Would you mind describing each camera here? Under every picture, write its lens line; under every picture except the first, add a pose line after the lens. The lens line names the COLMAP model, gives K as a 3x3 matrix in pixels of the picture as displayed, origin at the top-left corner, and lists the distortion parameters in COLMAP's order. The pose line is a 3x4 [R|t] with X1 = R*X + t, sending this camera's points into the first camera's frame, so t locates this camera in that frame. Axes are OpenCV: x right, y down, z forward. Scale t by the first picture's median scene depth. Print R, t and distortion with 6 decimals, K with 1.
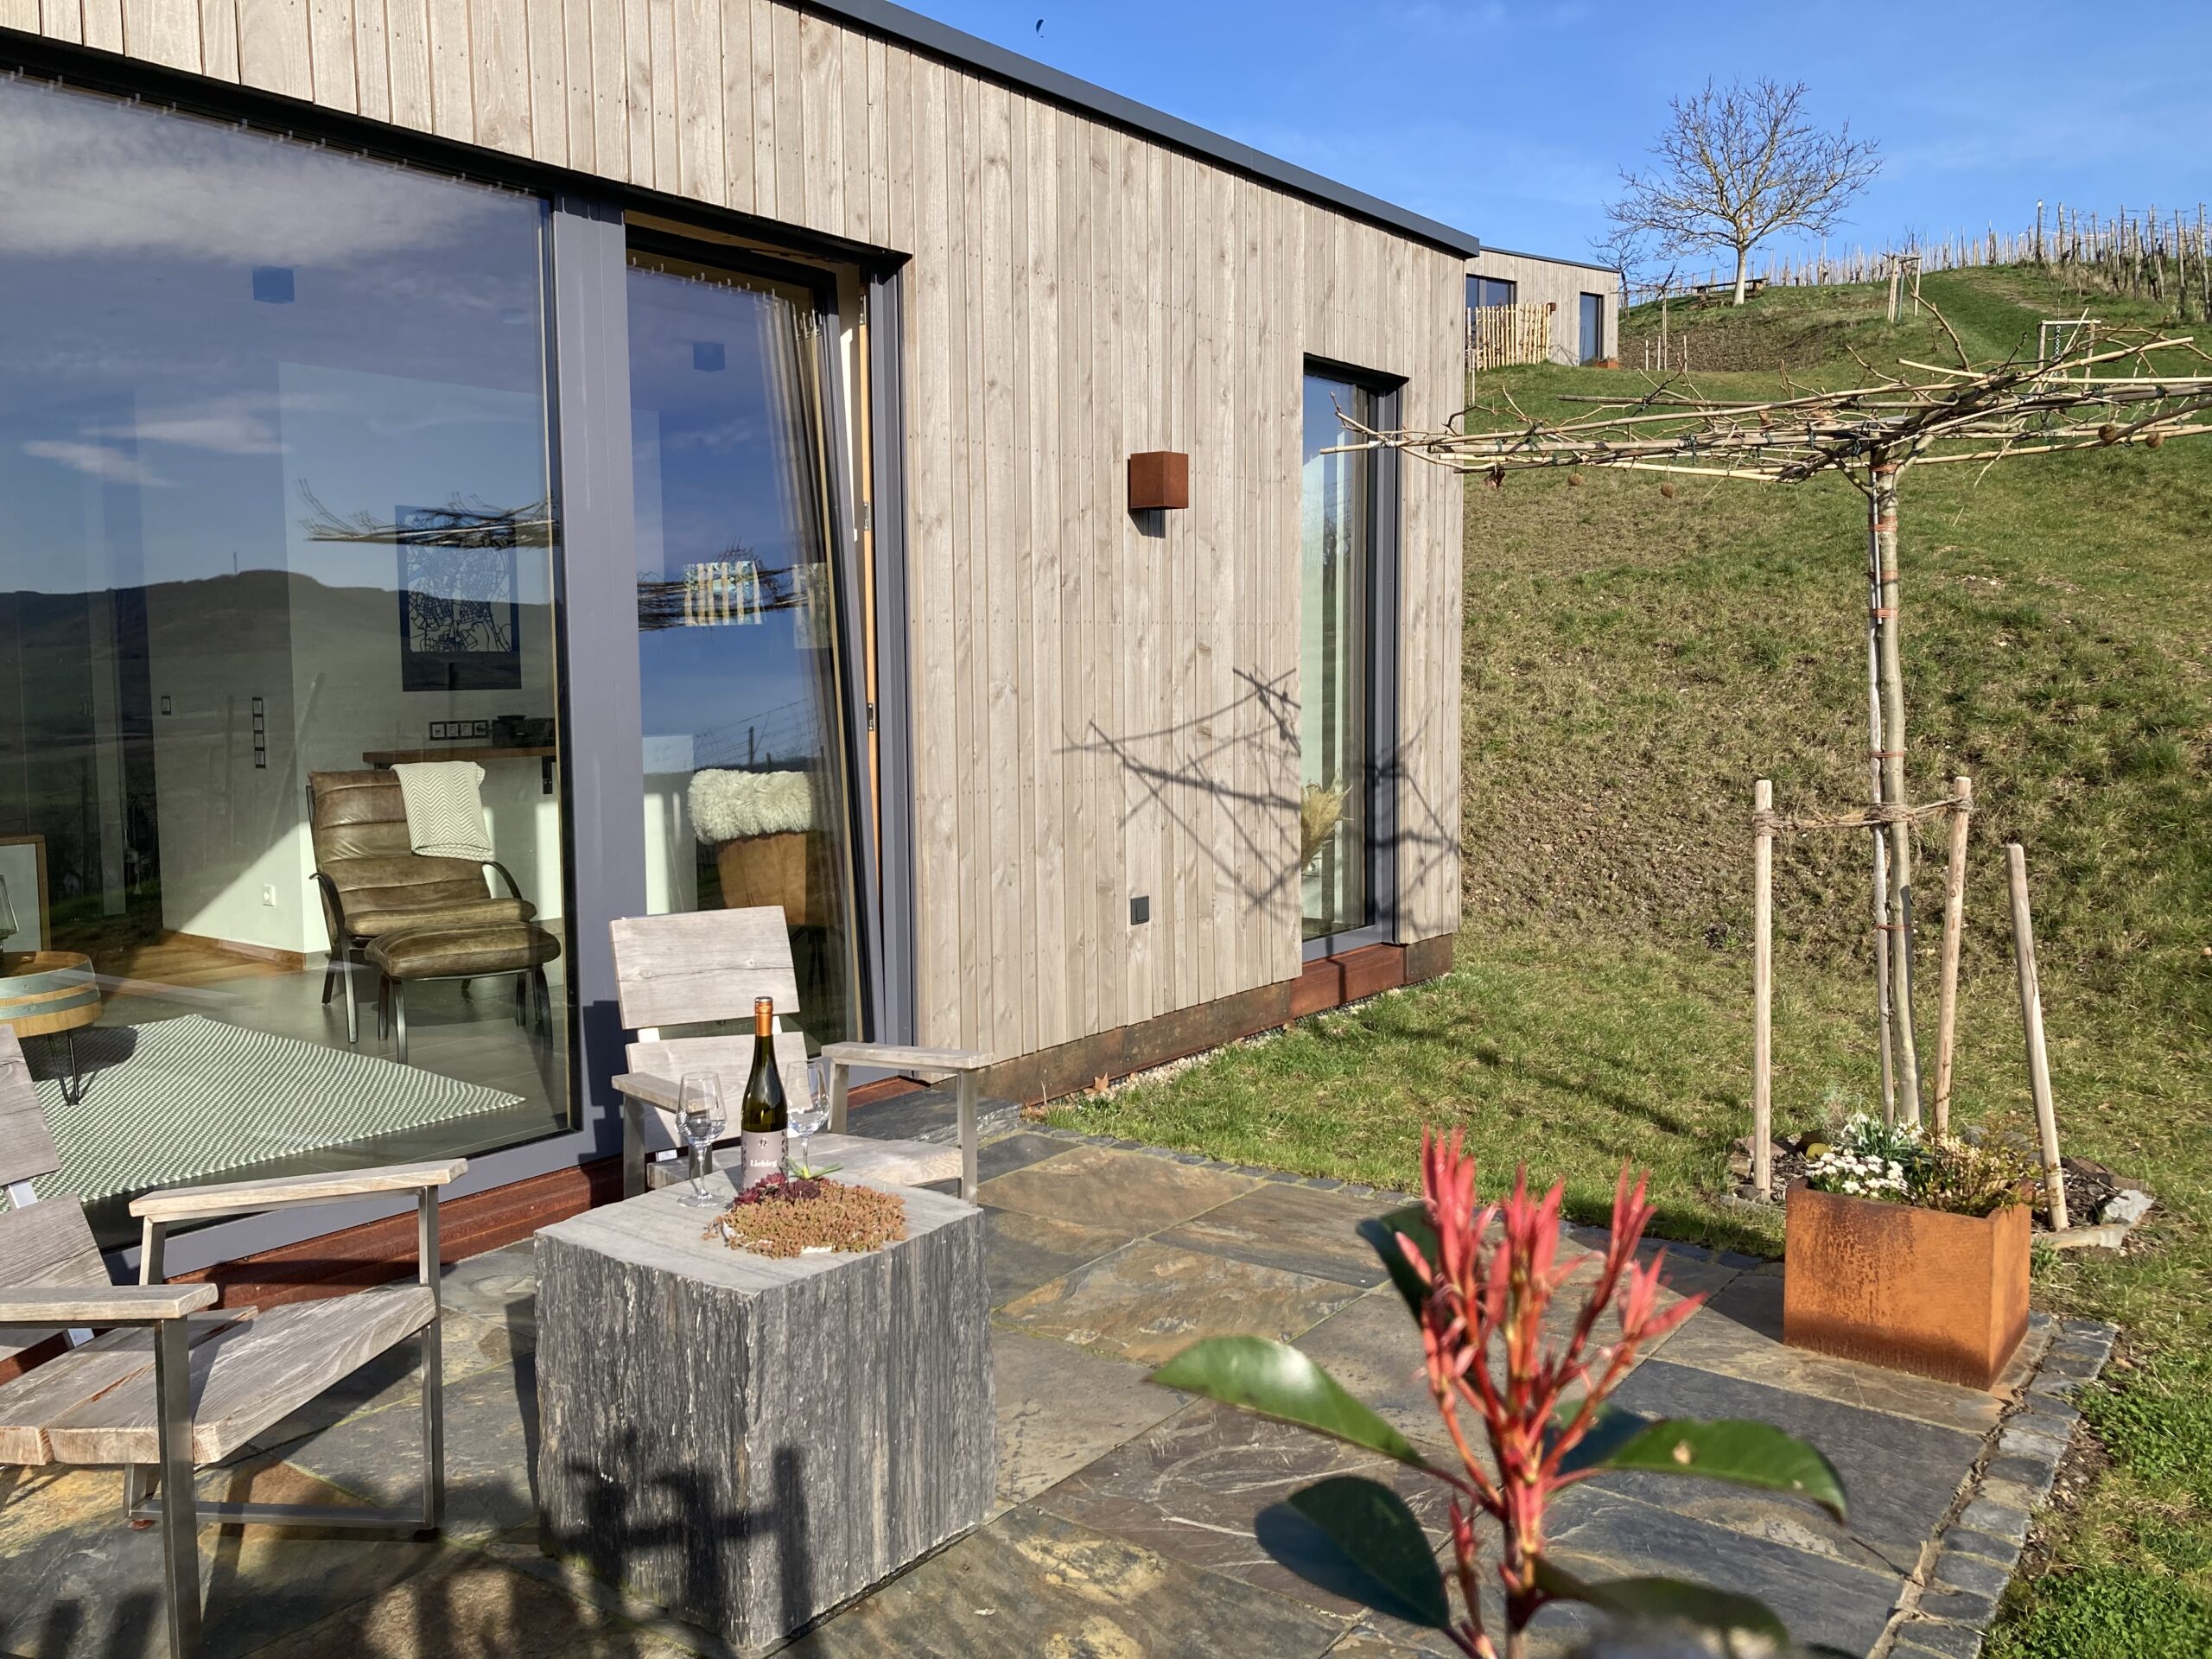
lens RADIAL K [[1807.7, 0, 1097.6], [0, 1807.7, 817.9], [0, 0, 1]] dist [0.038068, -0.037976]
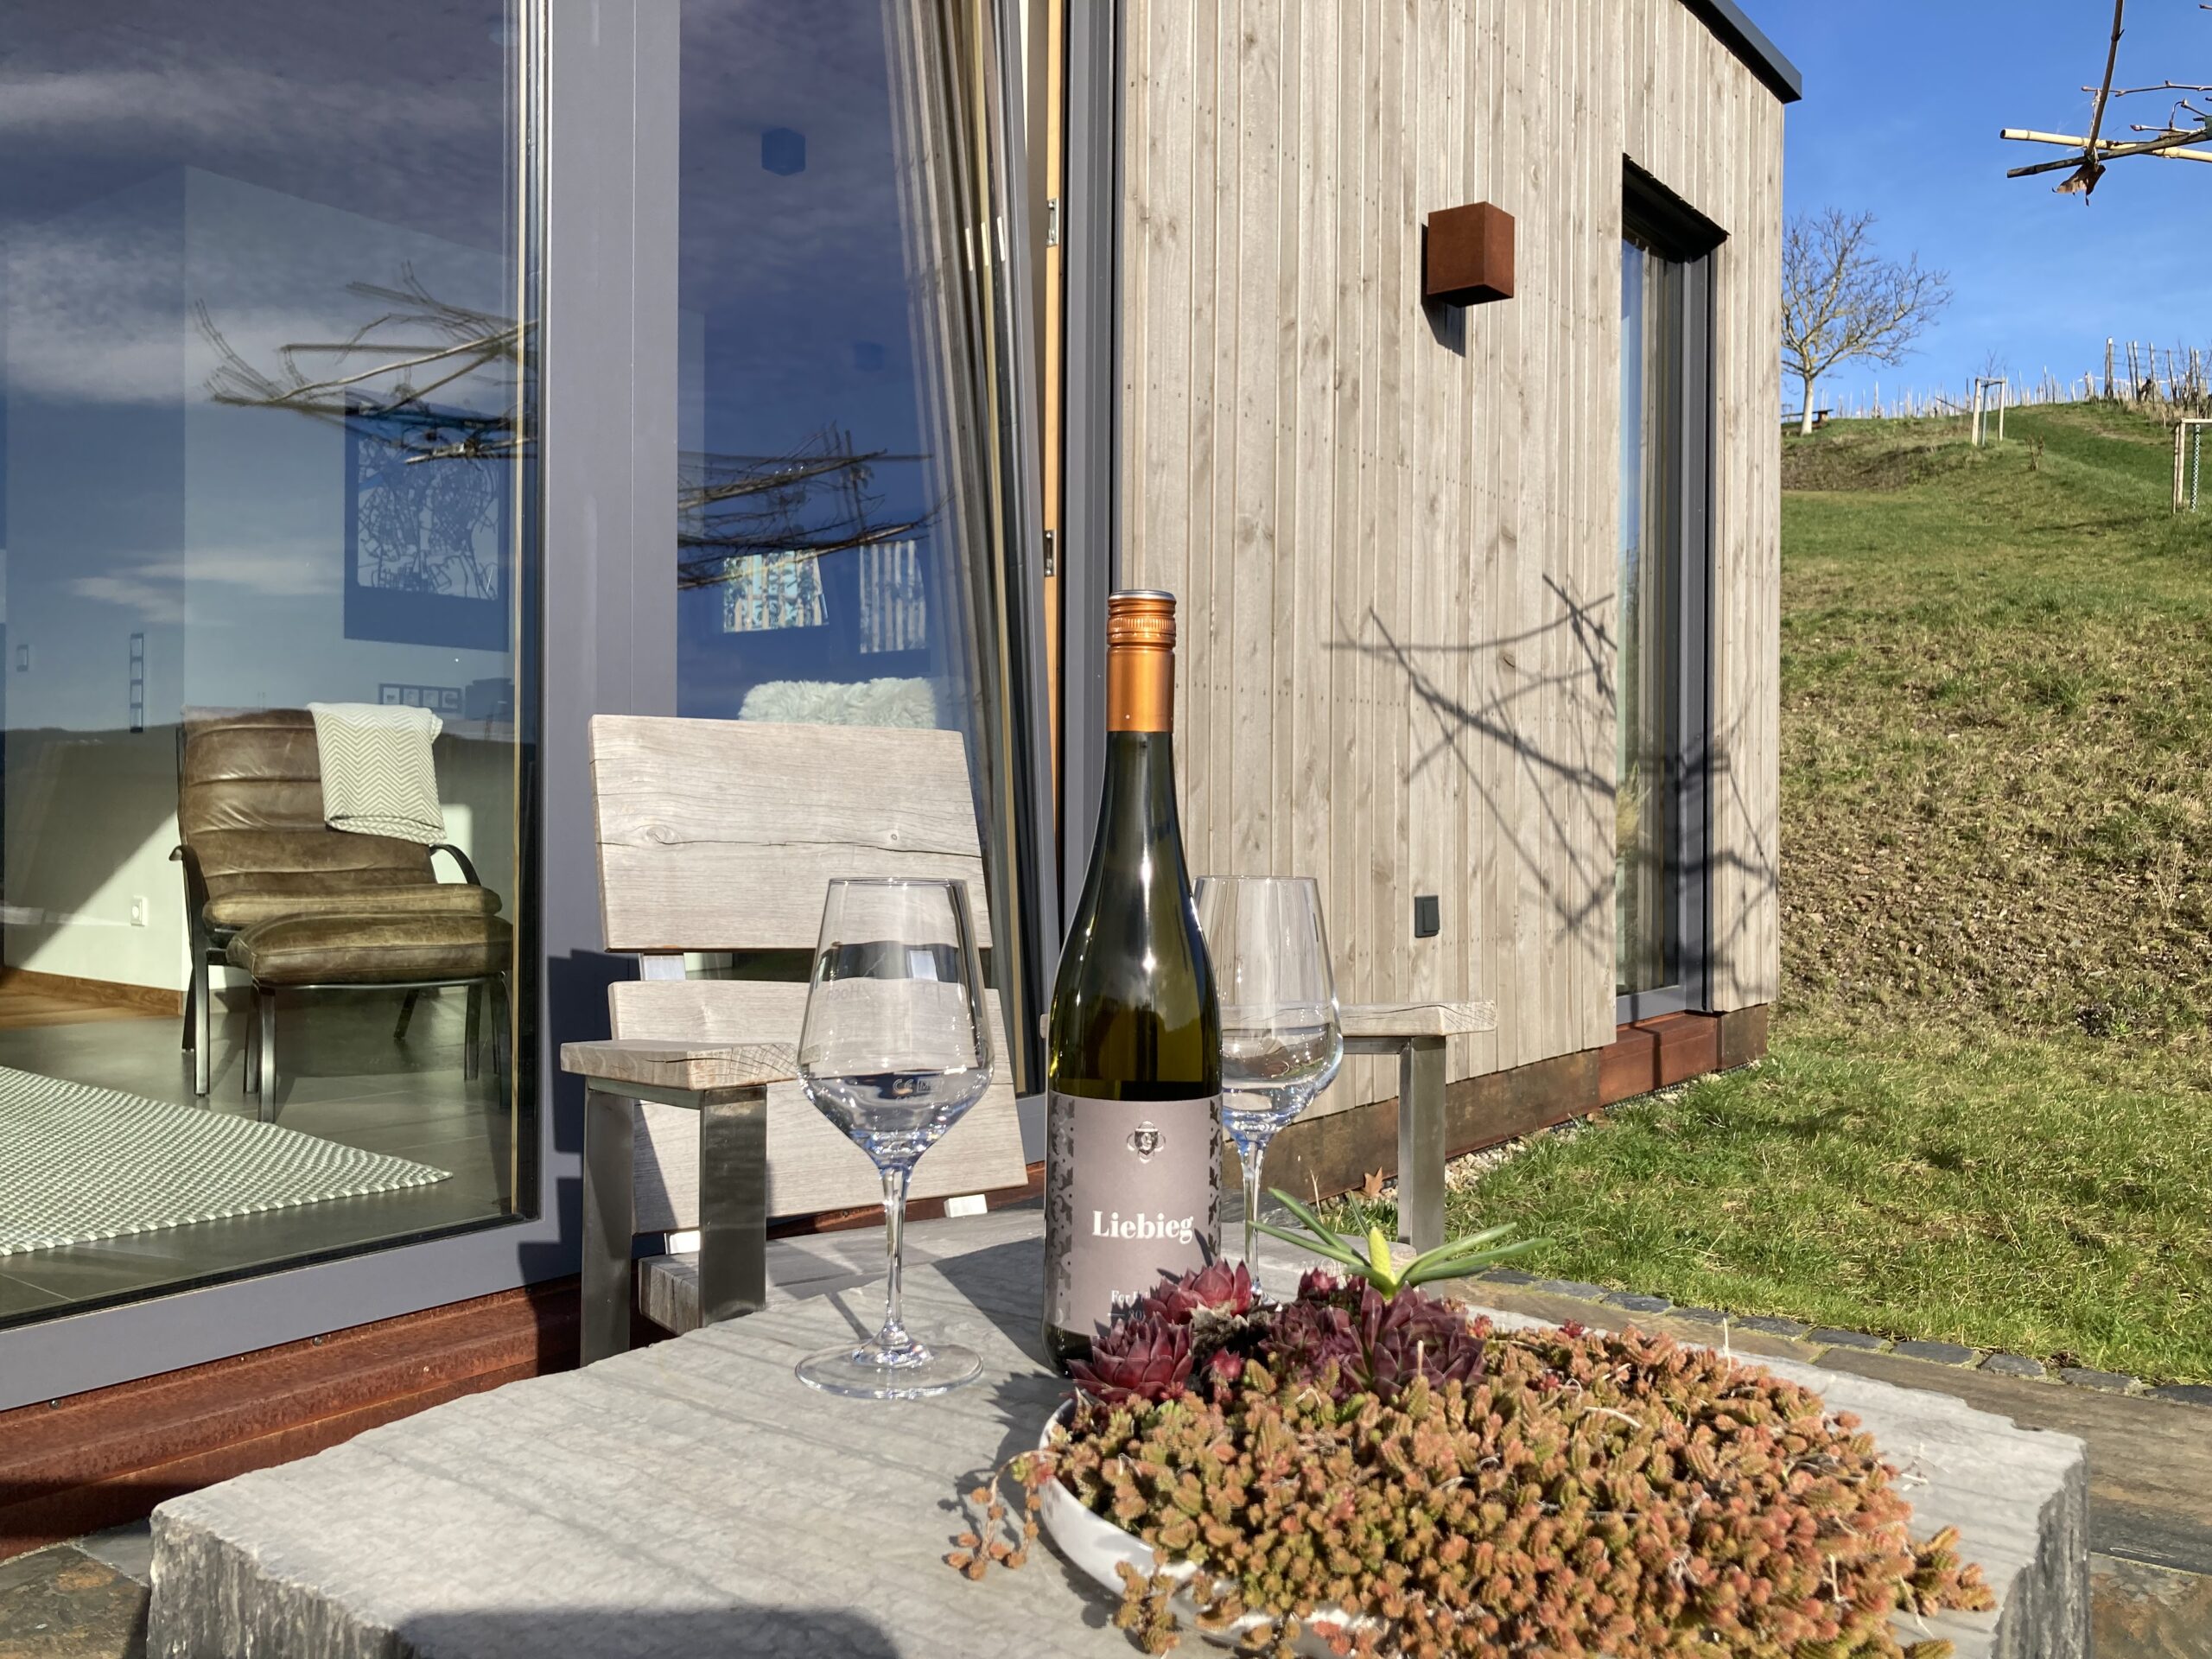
lens RADIAL K [[1807.7, 0, 1105.9], [0, 1807.7, 834.3], [0, 0, 1]] dist [0.038068, -0.037976]
pose [[0.999867, 0.013823, -0.008668, -0.070685], [-0.014431, 0.997114, -0.074529, 0.058643], [0.007613, 0.074644, 0.997181, 0.283673]]
